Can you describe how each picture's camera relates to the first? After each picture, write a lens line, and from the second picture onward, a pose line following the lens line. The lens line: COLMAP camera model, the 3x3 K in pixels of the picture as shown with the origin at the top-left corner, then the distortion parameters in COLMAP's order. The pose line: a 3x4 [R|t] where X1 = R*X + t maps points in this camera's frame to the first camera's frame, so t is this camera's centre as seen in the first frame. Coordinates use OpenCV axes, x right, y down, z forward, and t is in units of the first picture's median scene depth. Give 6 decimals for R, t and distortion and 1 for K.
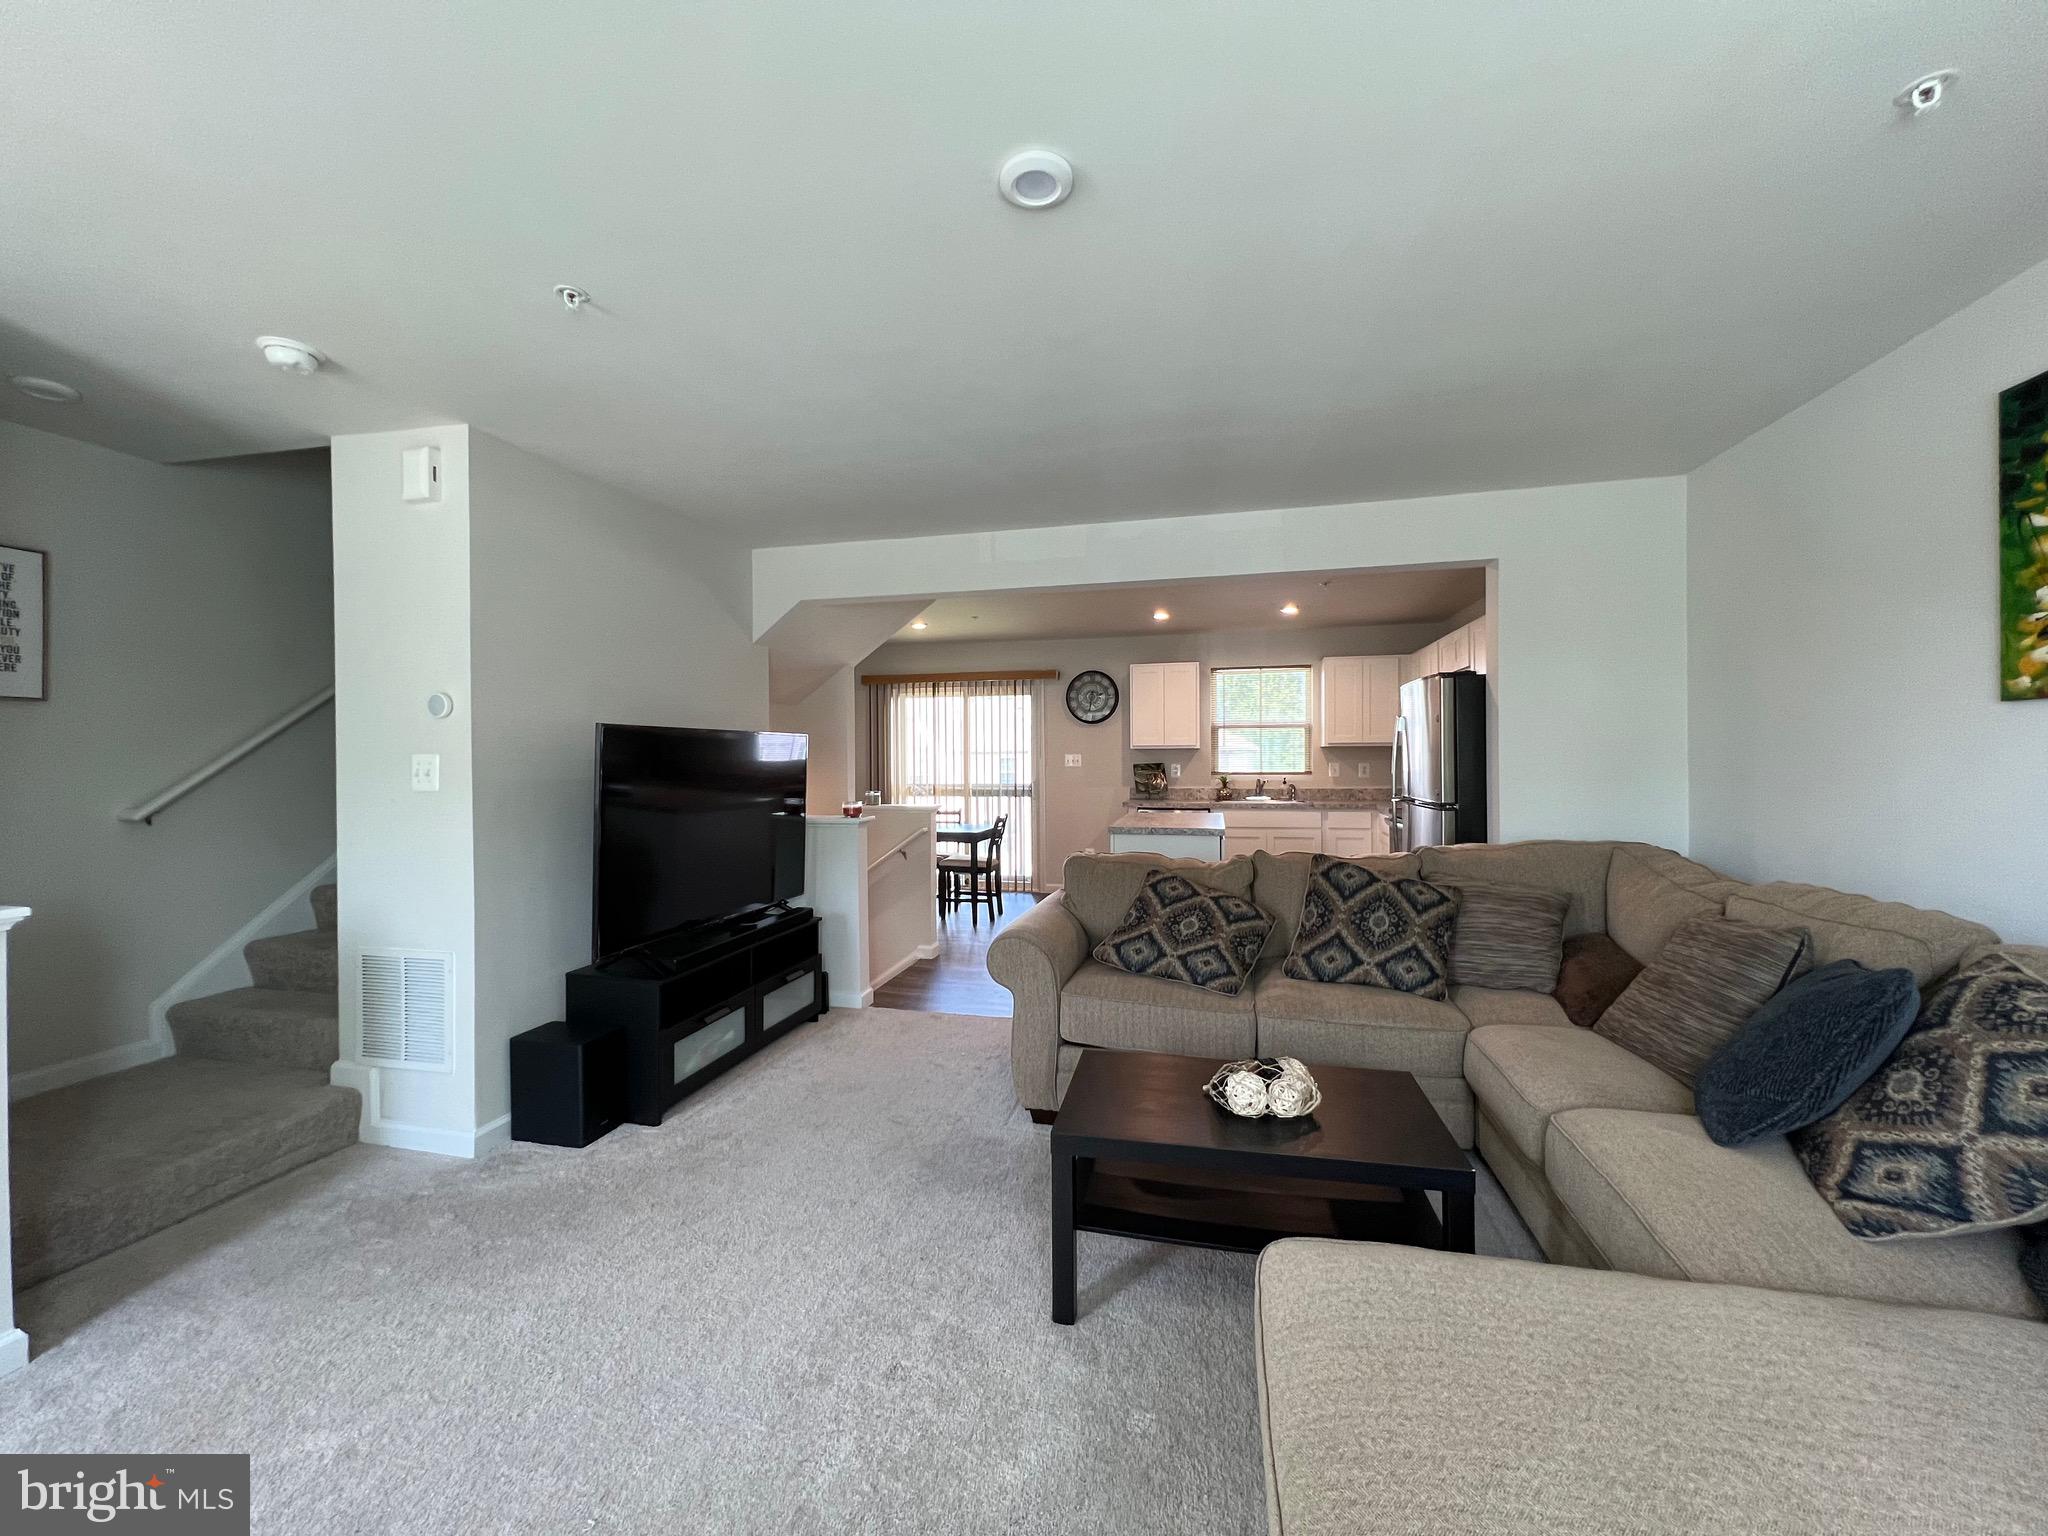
lens RADIAL K [[821.6, 0, 1017.1], [0, 821.6, 763.2], [0, 0, 1]] dist [-0.001250, 0.000352]
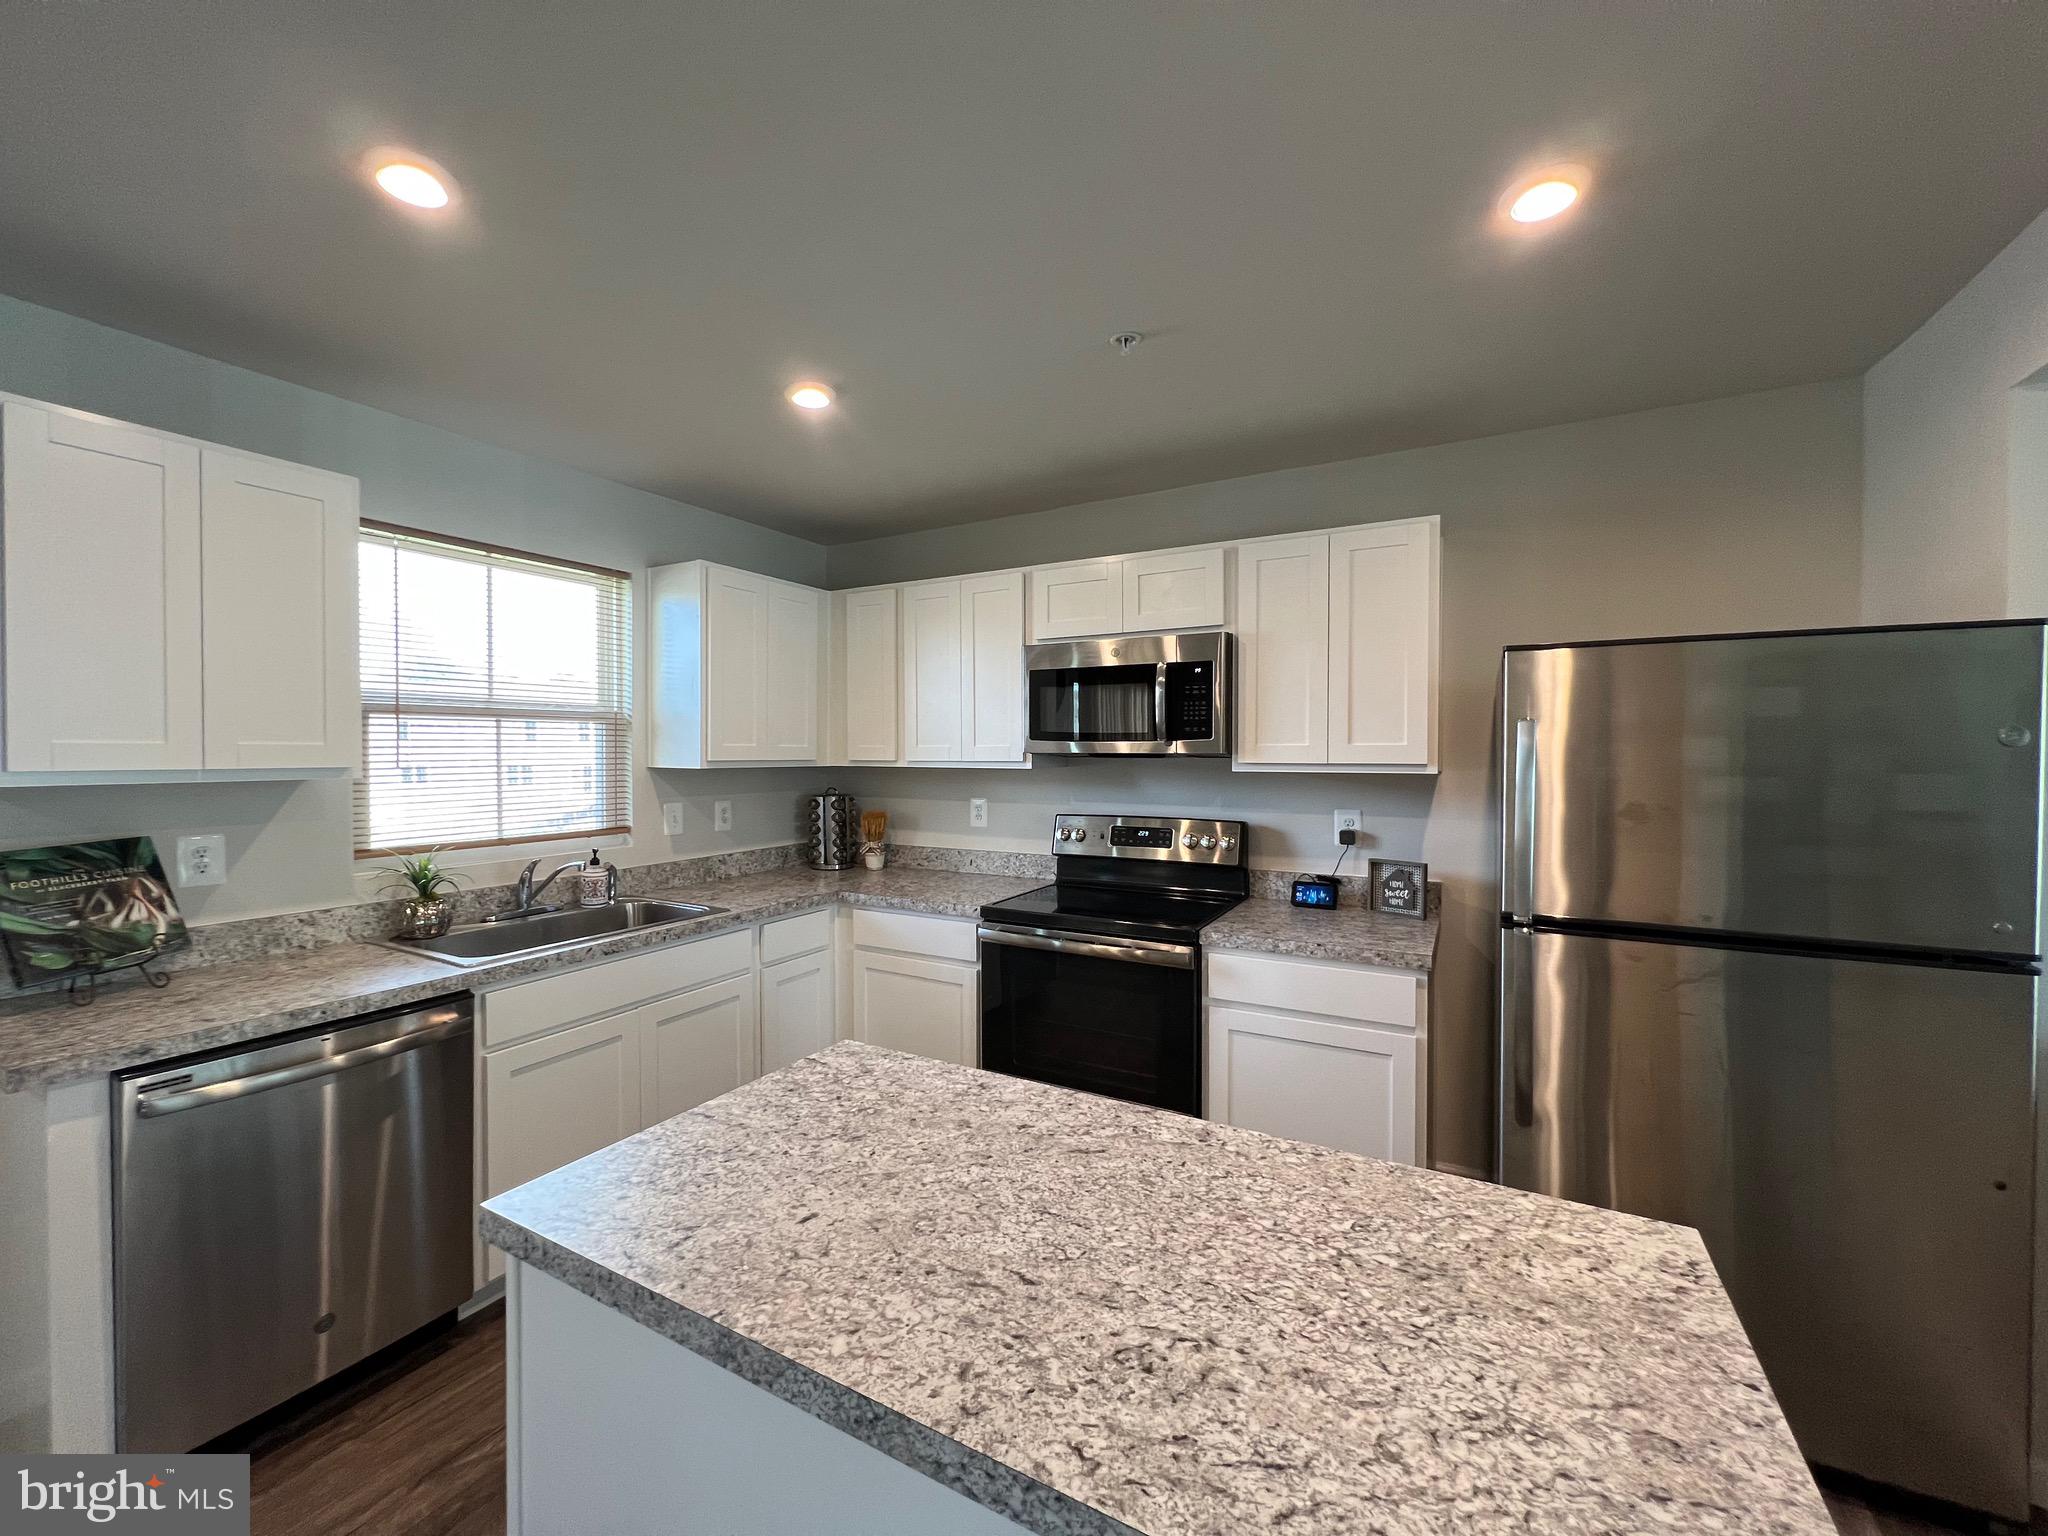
lens RADIAL K [[821.6, 0, 1017.1], [0, 821.6, 763.2], [0, 0, 1]] dist [-0.001250, 0.000352]
pose [[0.270869, -0.006451, 0.962595, 0.016893], [0.004451, 0.999975, 0.005449, -0.059289], [-0.962606, 0.002809, 0.270891, 1.709641]]
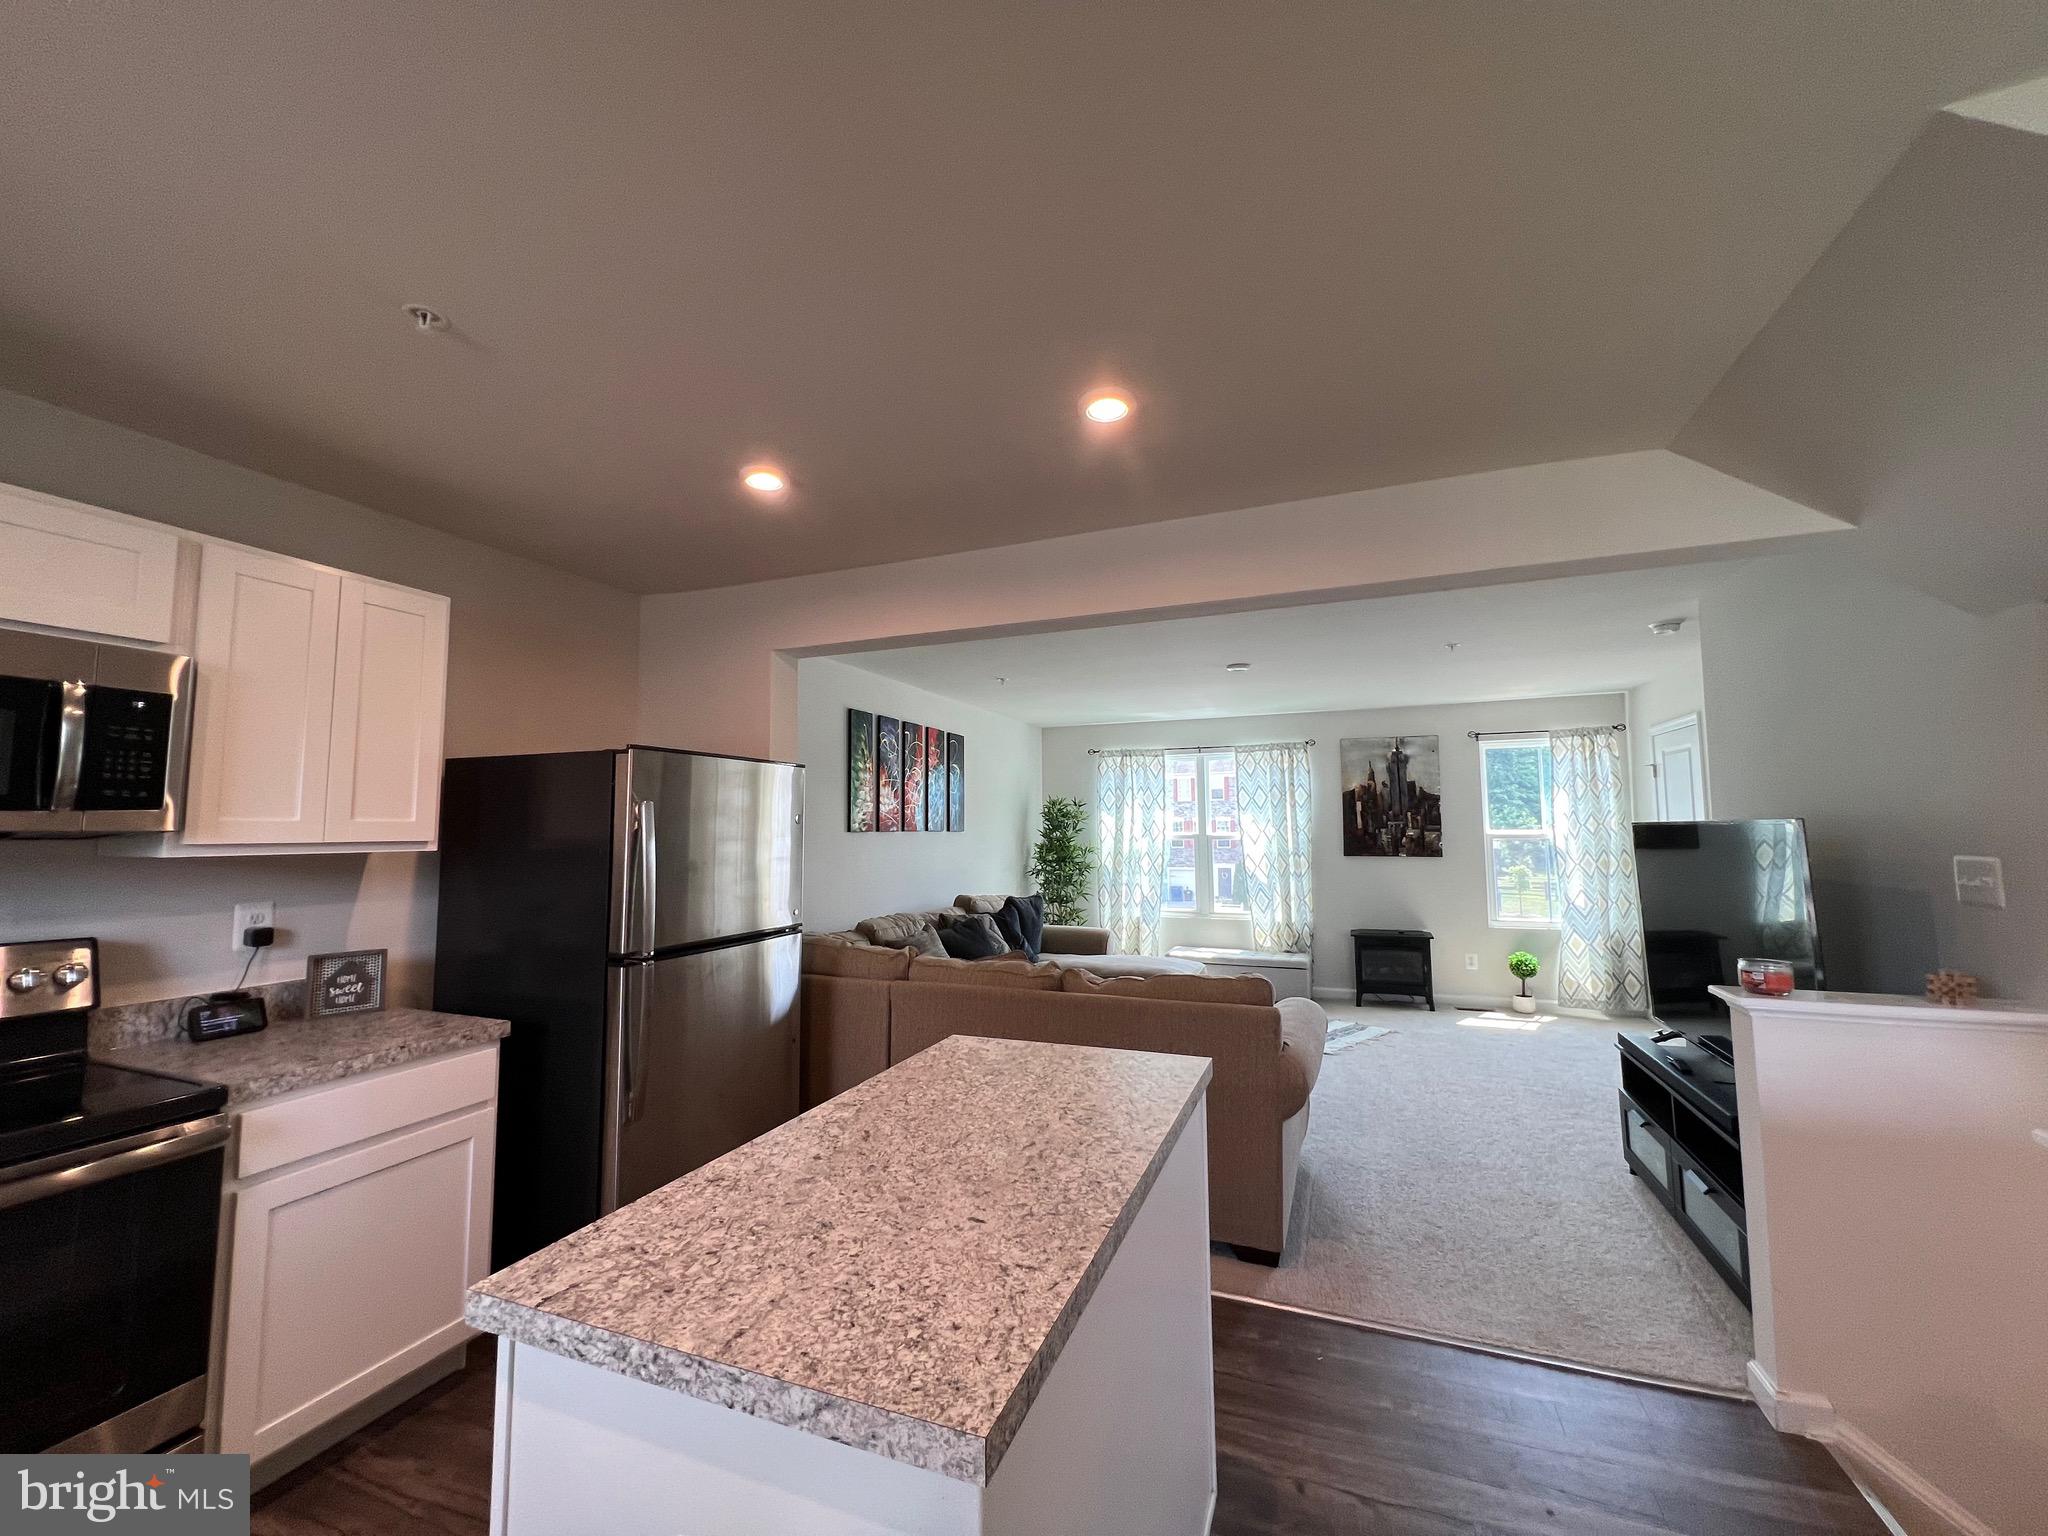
lens RADIAL K [[821.6, 0, 1017.1], [0, 821.6, 763.2], [0, 0, 1]] dist [-0.001250, 0.000352]
pose [[-0.989187, 0.029640, 0.143637, 0.225618], [0.018701, 0.996862, -0.076918, -0.055654], [-0.145466, -0.073400, -0.986637, 2.251056]]
